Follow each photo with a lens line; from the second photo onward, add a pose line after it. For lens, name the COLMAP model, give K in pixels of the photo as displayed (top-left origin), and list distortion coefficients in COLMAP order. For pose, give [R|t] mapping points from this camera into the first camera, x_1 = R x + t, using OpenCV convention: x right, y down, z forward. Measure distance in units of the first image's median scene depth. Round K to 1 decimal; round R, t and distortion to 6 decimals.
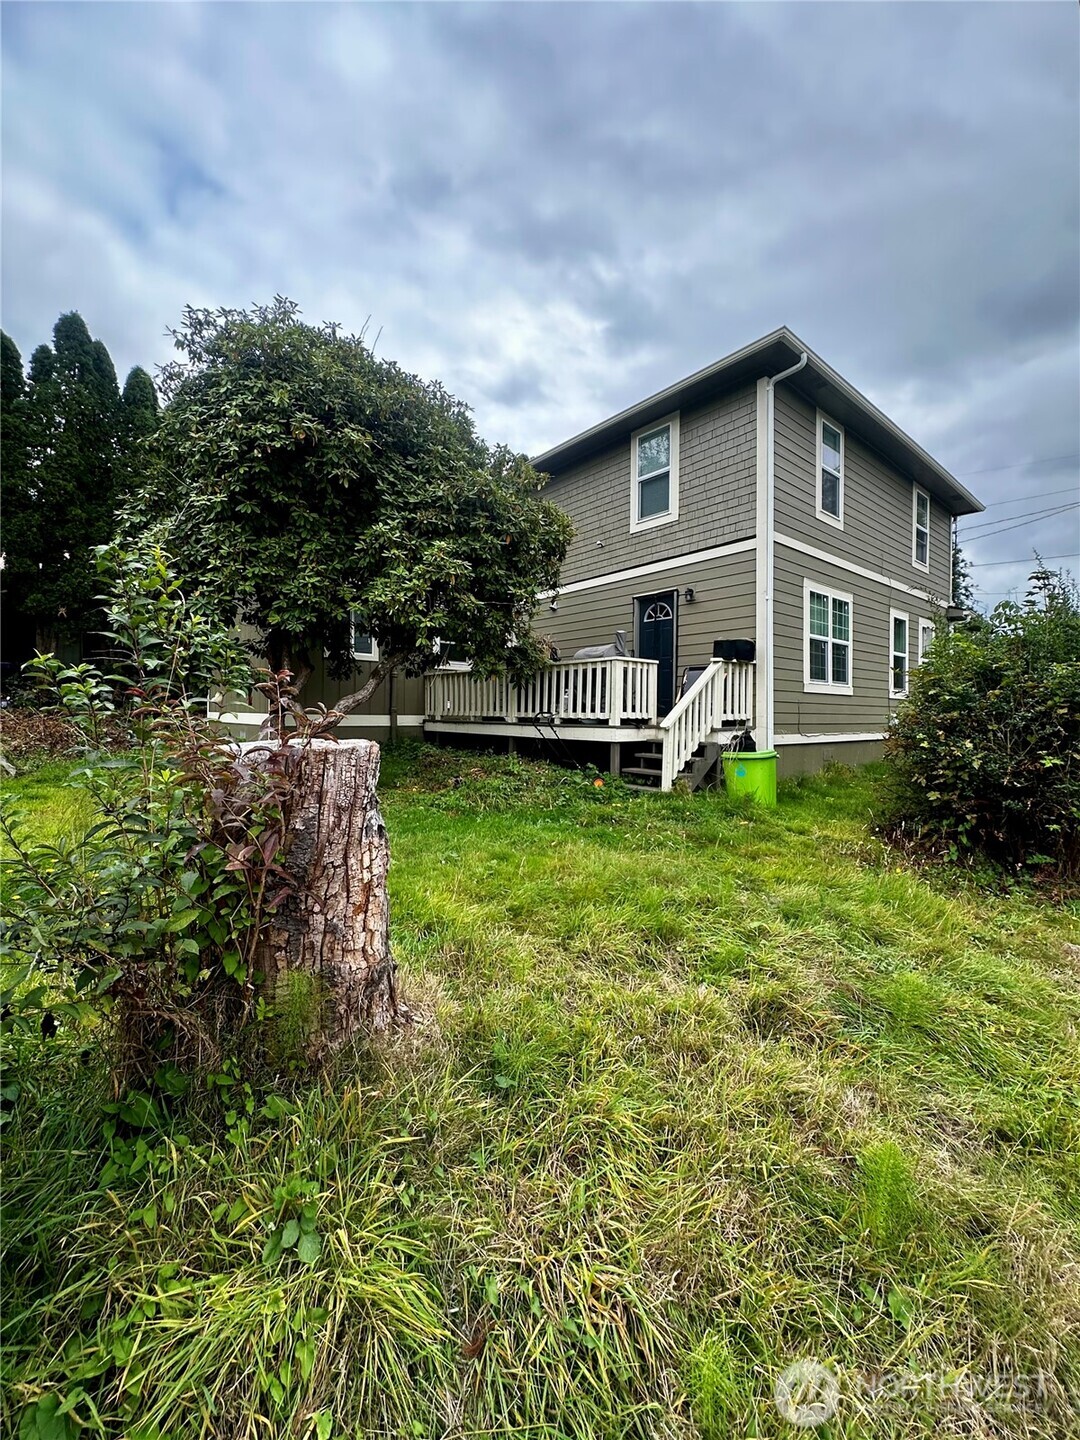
lens RADIAL K [[580.5, 0, 540.0], [0, 580.5, 720.0], [0, 0, 1]] dist [0.000029, -0.000006]
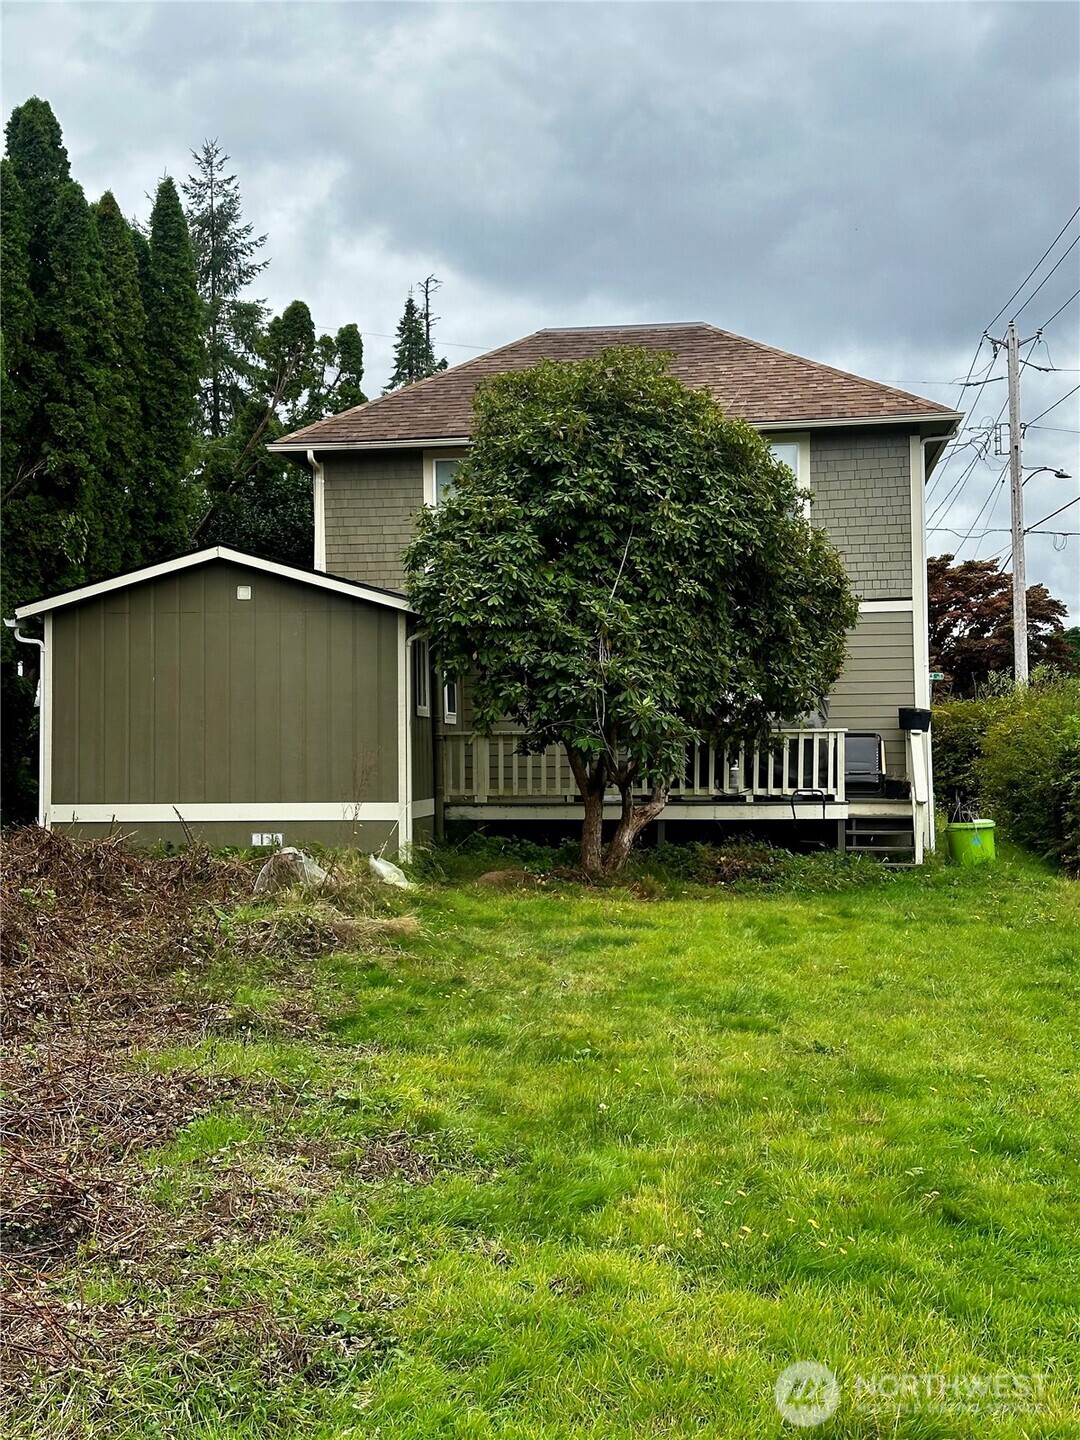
lens RADIAL K [[1780.0, 0, 615.5], [0, 1780.0, 719.1], [0, 0, 1]] dist [0.113275, 0.038150]
pose [[0.729404, -0.005578, 0.684060, -1.992336], [0.020255, 0.999704, -0.013446, -0.087599], [-0.683783, 0.023663, 0.729301, -0.807879]]
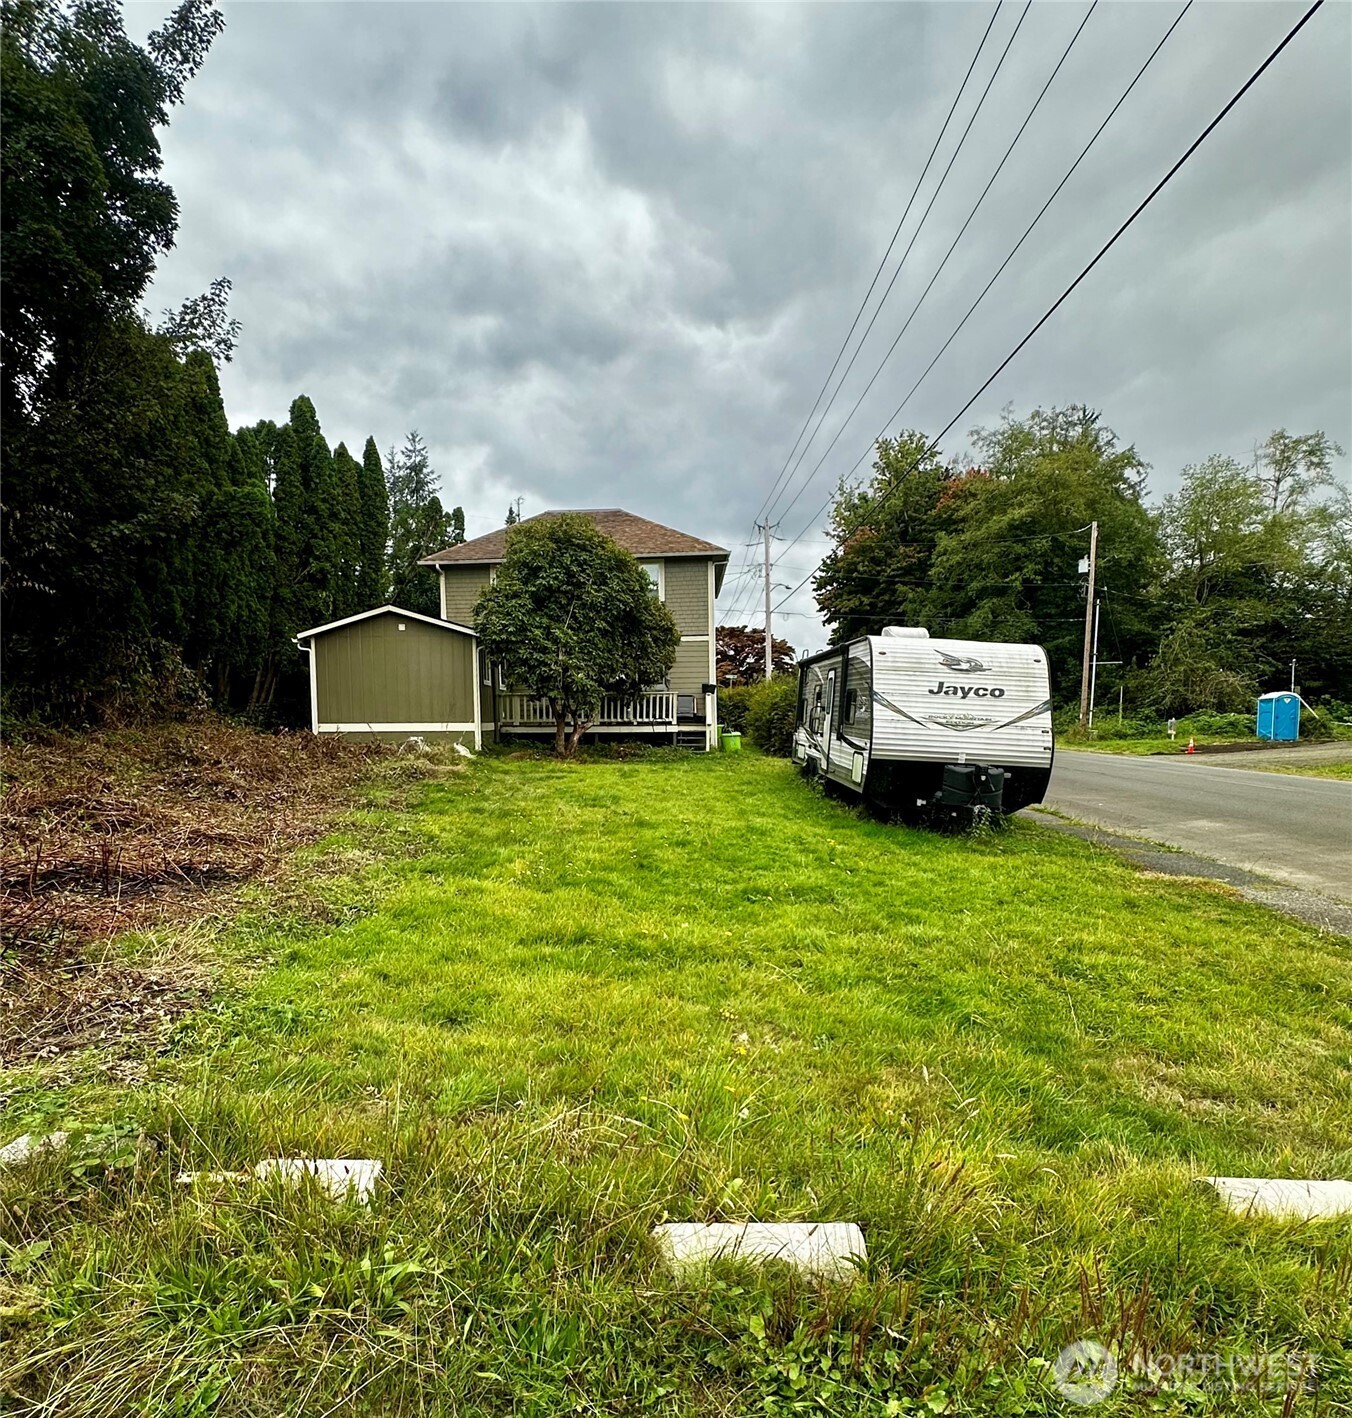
lens RADIAL K [[782.9, 0, 675.7], [0, 782.9, 795.5], [0, 0, 1]] dist [0.001122, -0.001548]
pose [[0.672786, -0.087746, 0.734615, -1.897908], [0.016993, 0.994513, 0.103226, -0.025519], [-0.739642, -0.056966, 0.670586, -0.897049]]
